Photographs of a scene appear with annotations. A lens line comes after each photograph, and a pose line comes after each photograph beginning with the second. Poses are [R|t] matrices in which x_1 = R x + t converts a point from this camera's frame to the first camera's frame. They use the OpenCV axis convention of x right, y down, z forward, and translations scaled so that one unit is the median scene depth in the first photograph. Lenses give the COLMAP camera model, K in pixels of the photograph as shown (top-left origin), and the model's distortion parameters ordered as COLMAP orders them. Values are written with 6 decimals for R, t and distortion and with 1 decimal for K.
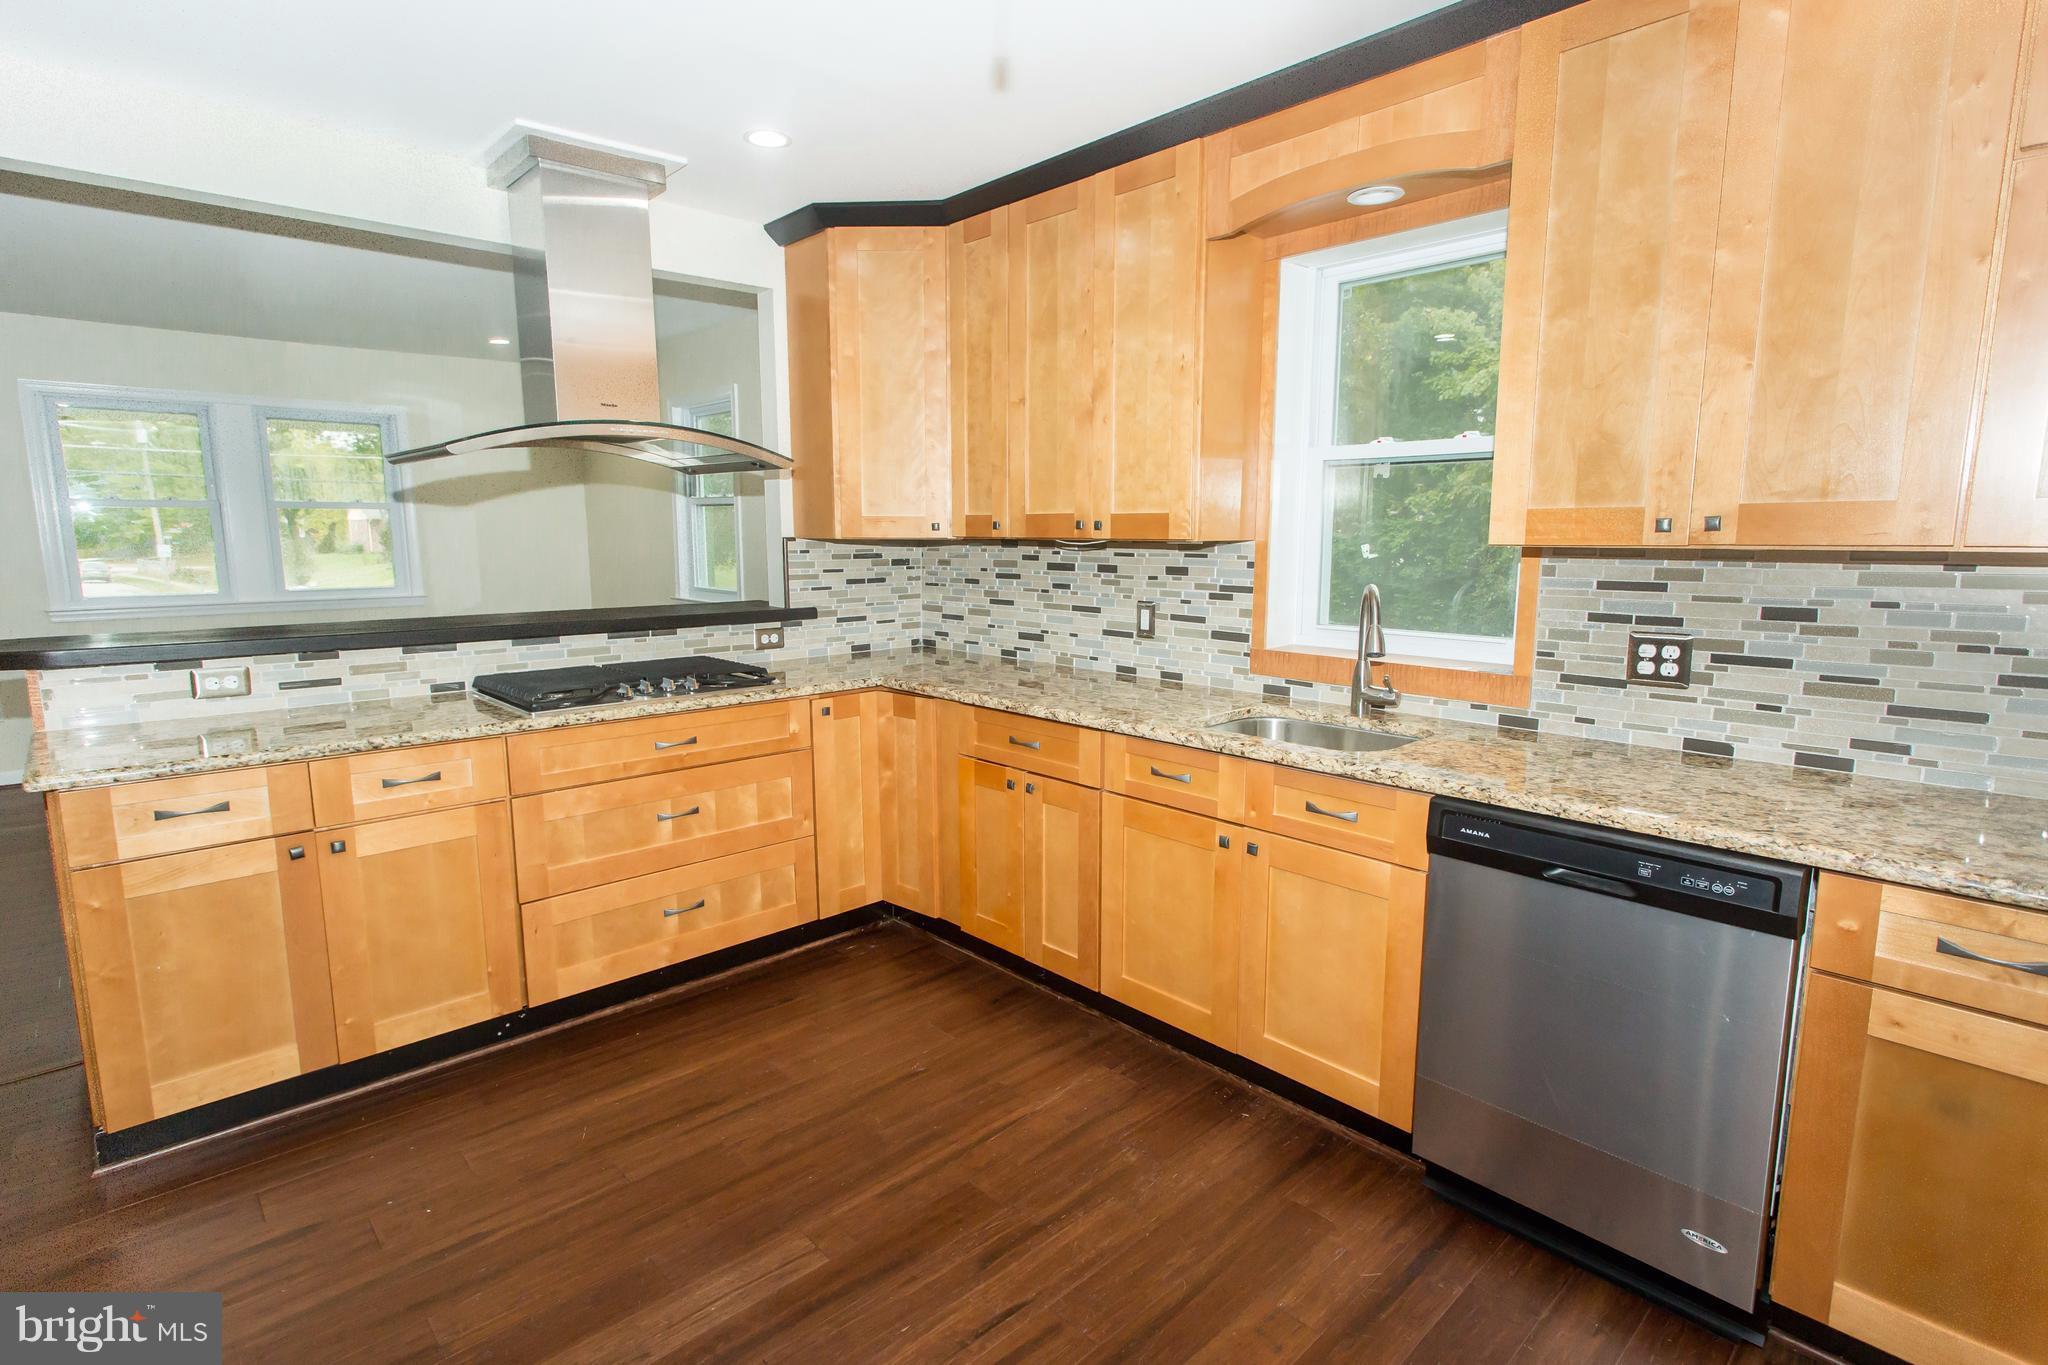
lens RADIAL K [[1029.9, 0, 1024.0], [0, 1029.9, 682.5], [0, 0, 1]] dist [-0.000932, 0.000876]
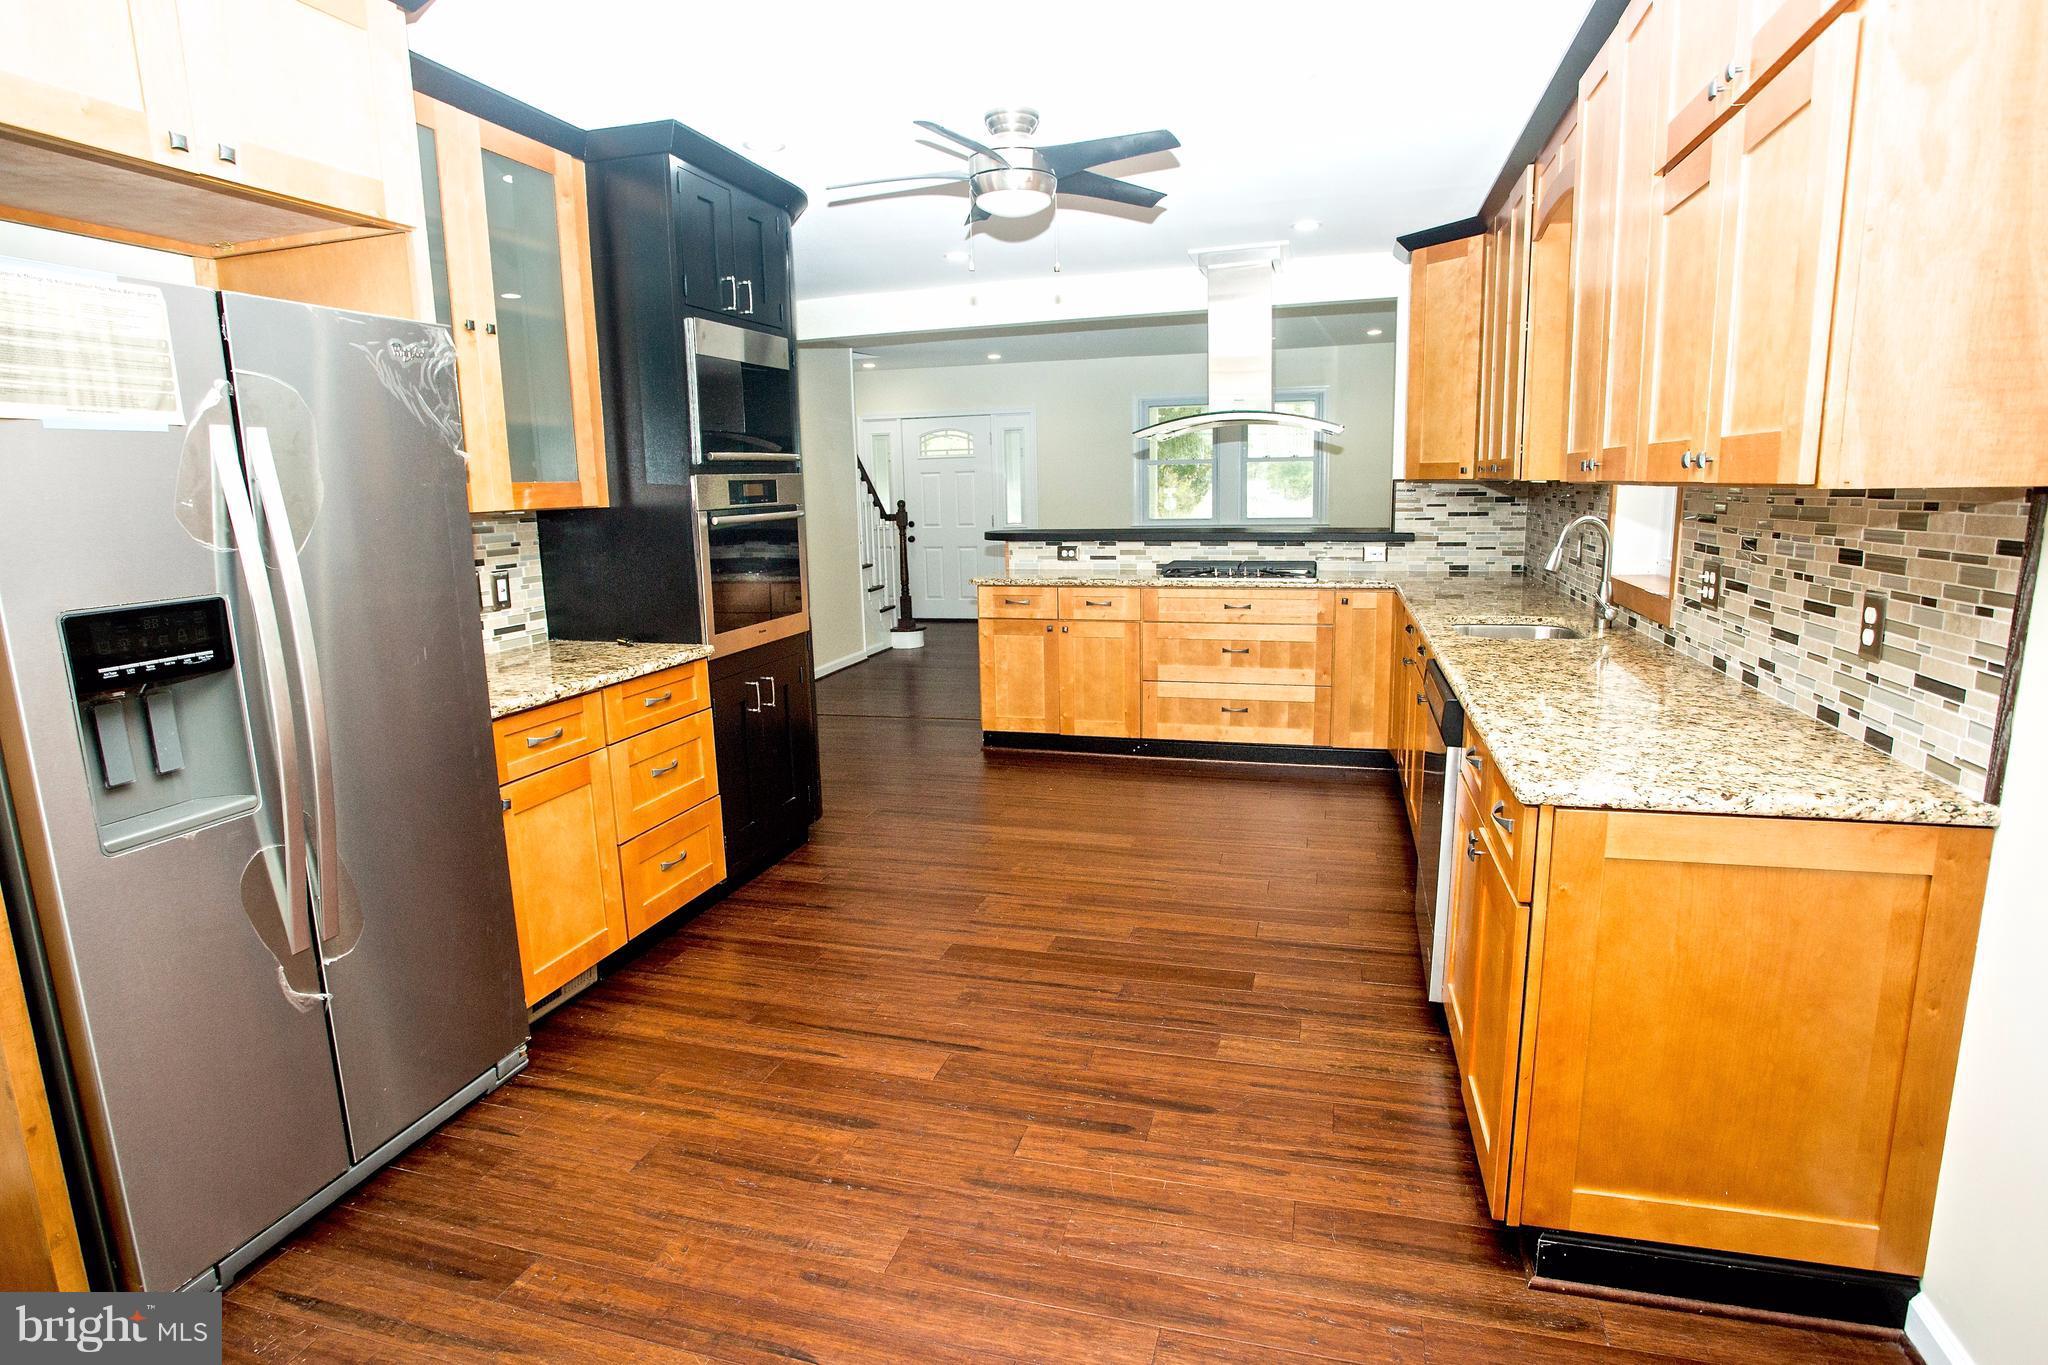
lens RADIAL K [[1029.9, 0, 1024.0], [0, 1029.9, 682.5], [0, 0, 1]] dist [-0.000932, 0.000876]
pose [[0.533198, 0.155785, -0.831523, 0.752568], [-0.111018, 0.987284, 0.113779, 0.024895], [0.838674, 0.031647, 0.543713, -0.153168]]
